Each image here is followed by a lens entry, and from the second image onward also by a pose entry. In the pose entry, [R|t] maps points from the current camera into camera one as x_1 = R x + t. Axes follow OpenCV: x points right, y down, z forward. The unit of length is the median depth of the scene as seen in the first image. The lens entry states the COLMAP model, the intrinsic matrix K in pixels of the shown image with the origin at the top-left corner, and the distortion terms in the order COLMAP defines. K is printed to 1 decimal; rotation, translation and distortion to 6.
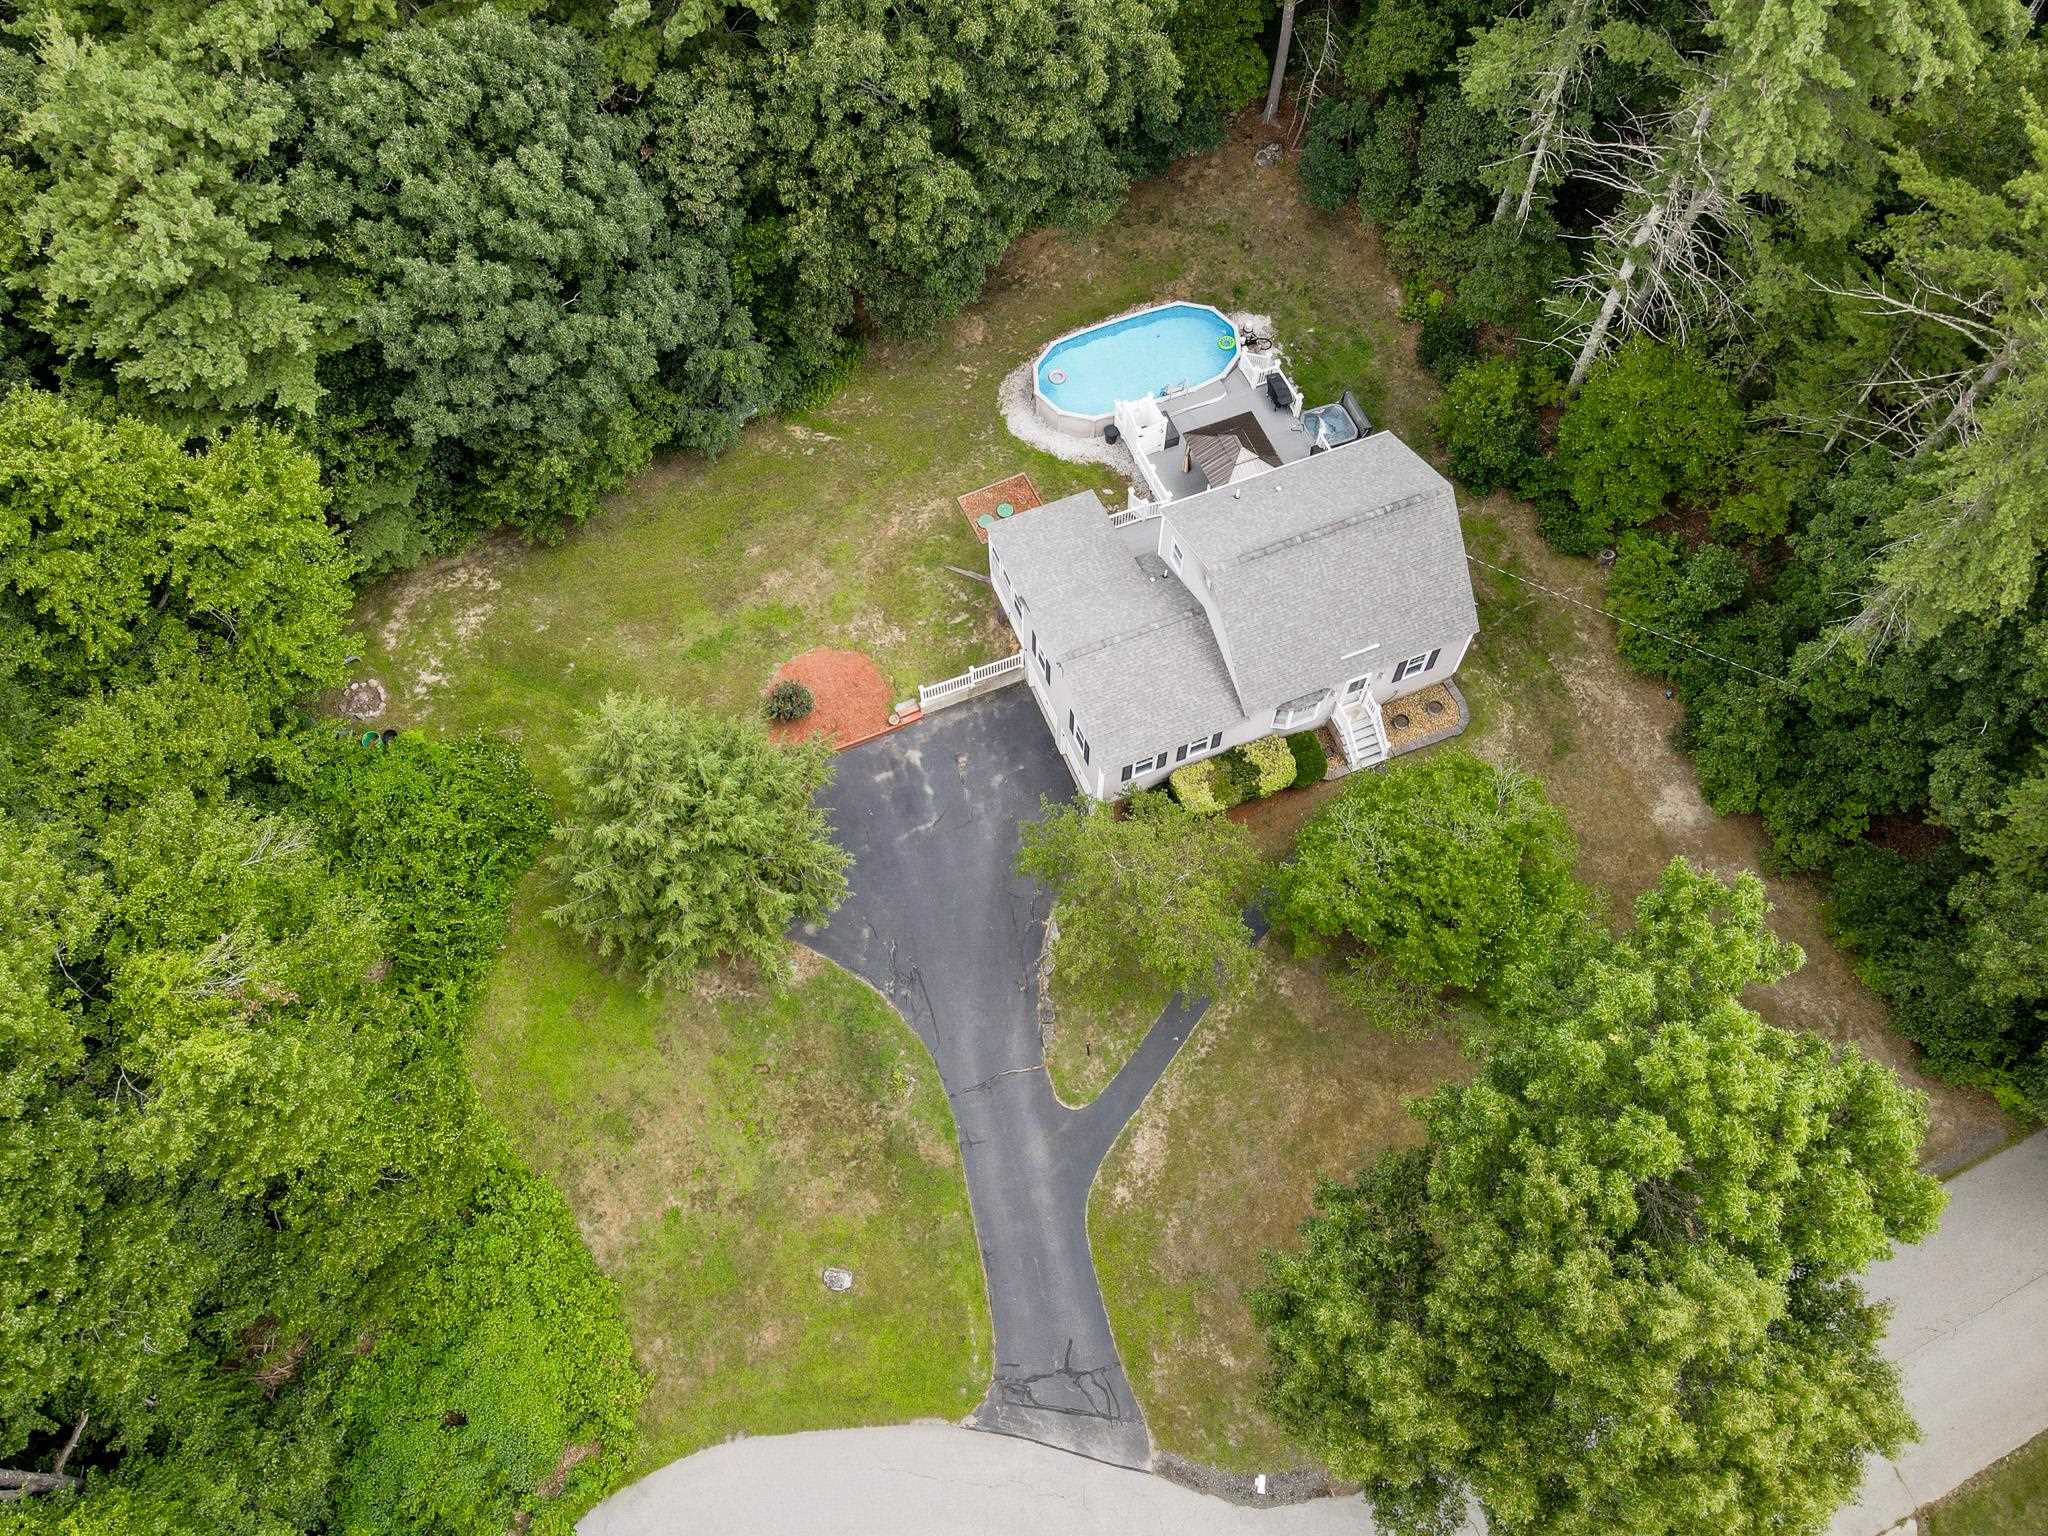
lens RADIAL K [[1524.6, 0, 1005.7], [0, 1524.6, 752.2], [0, 0, 1]] dist [0.005614, 0.007081]
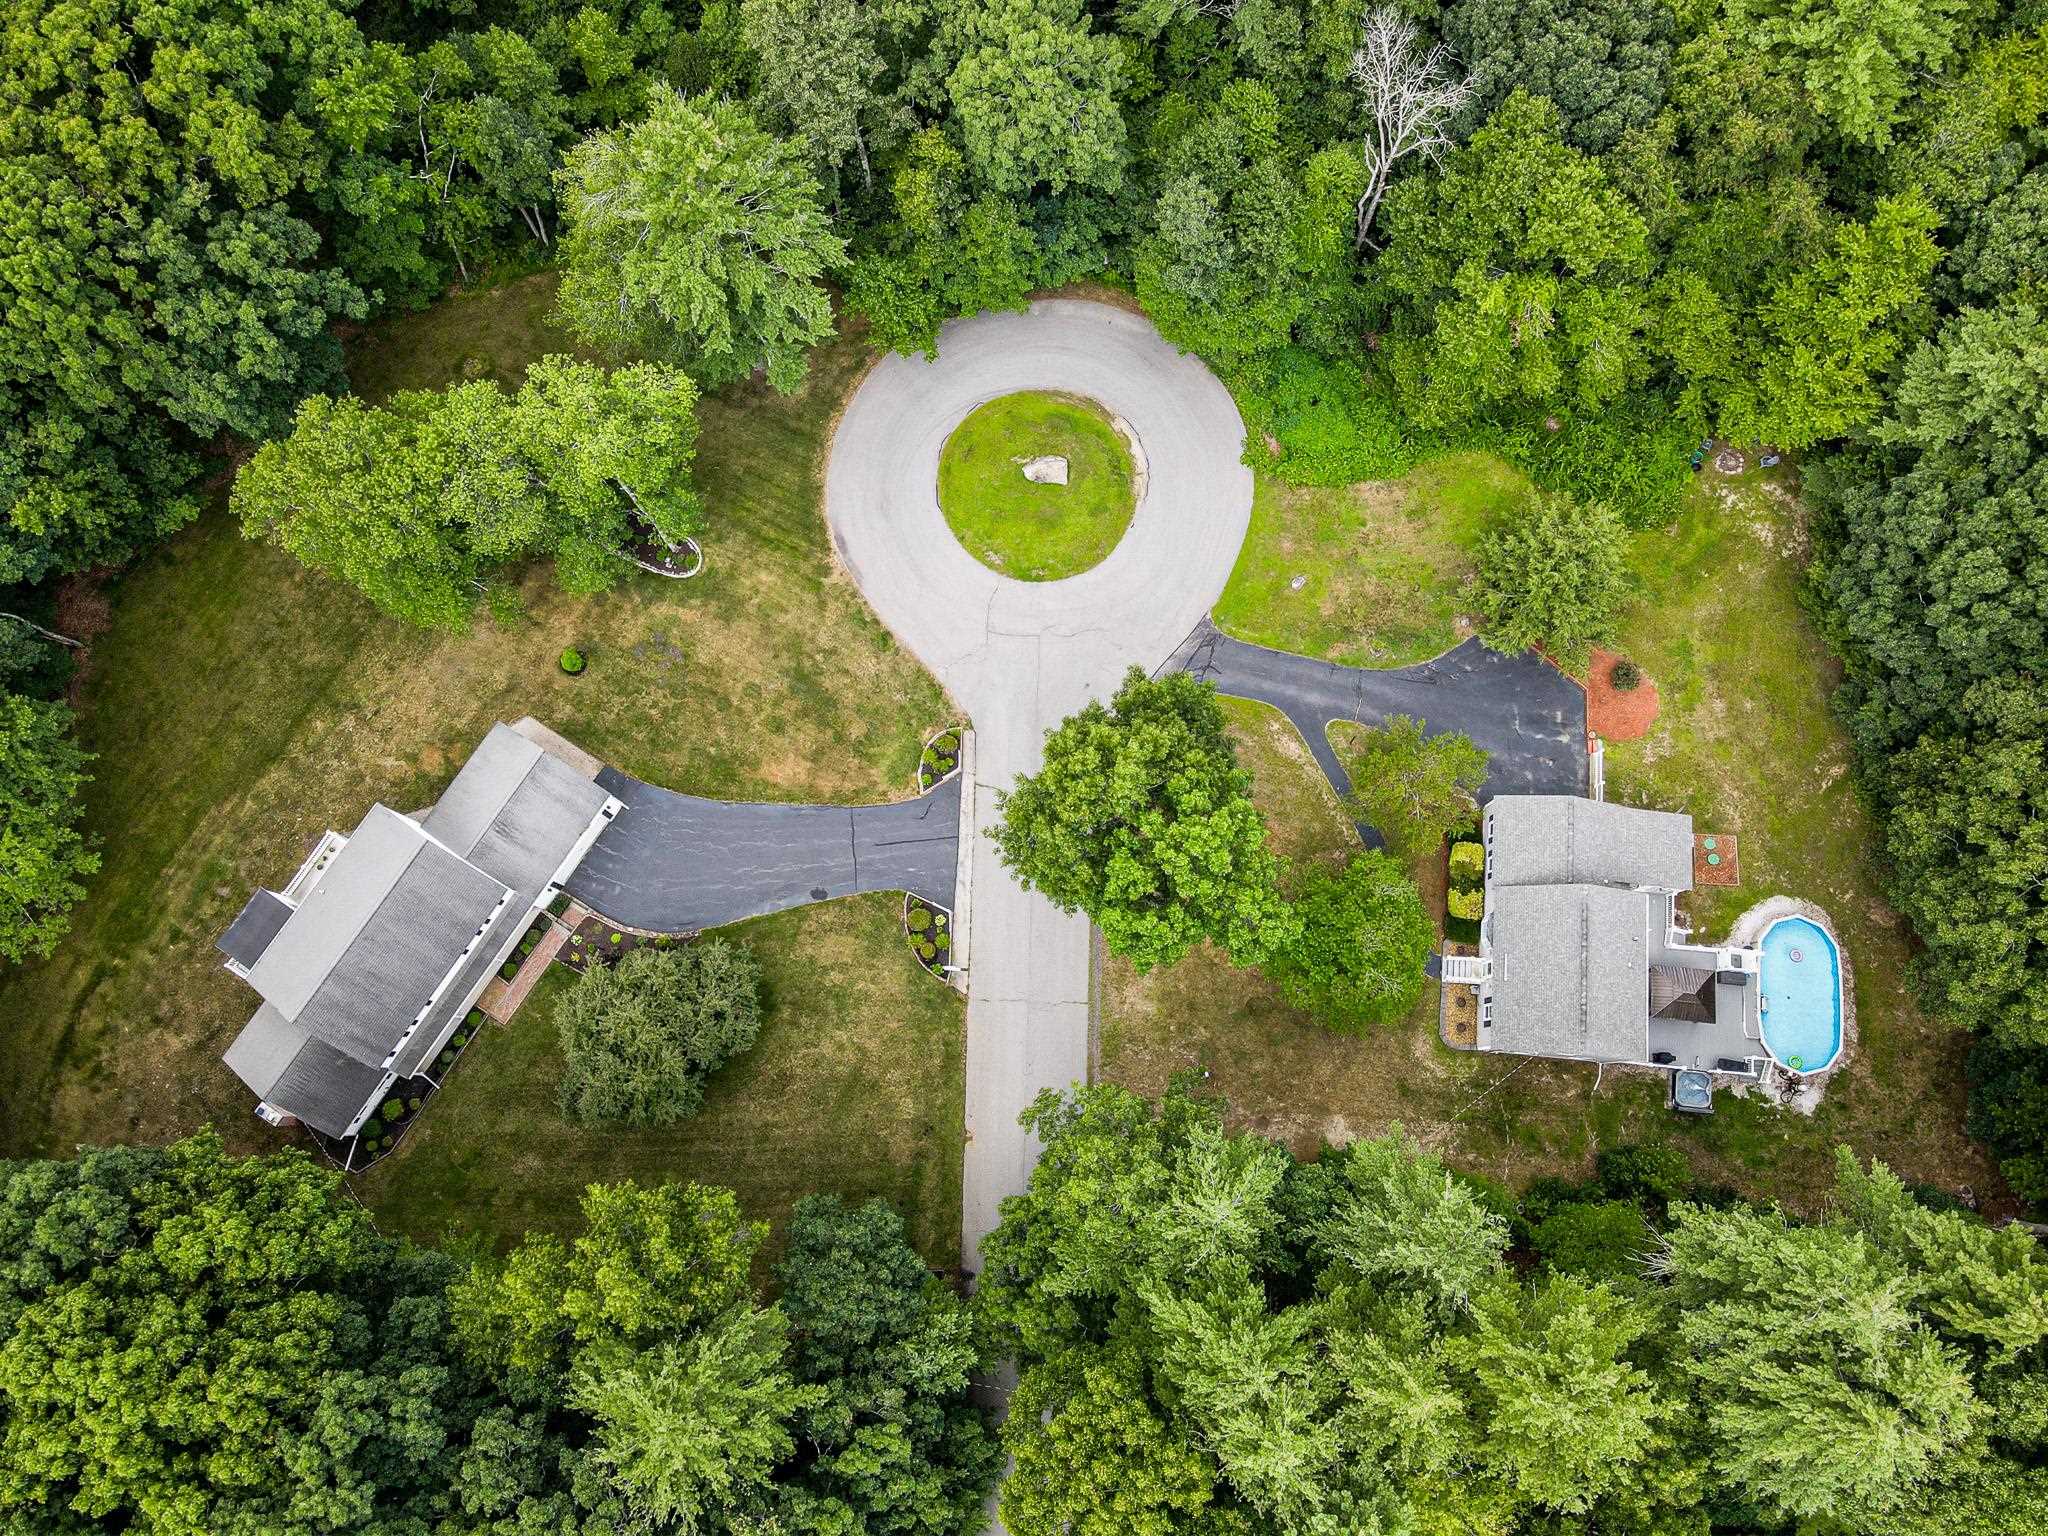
lens RADIAL K [[1524.6, 0, 1005.7], [0, 1524.6, 752.2], [0, 0, 1]] dist [0.005614, 0.007081]
pose [[-0.454632, 0.872791, -0.177612, 0.550656], [-0.775442, -0.289759, 0.561008, -0.484483], [0.438178, 0.392780, 0.808532, -0.612943]]
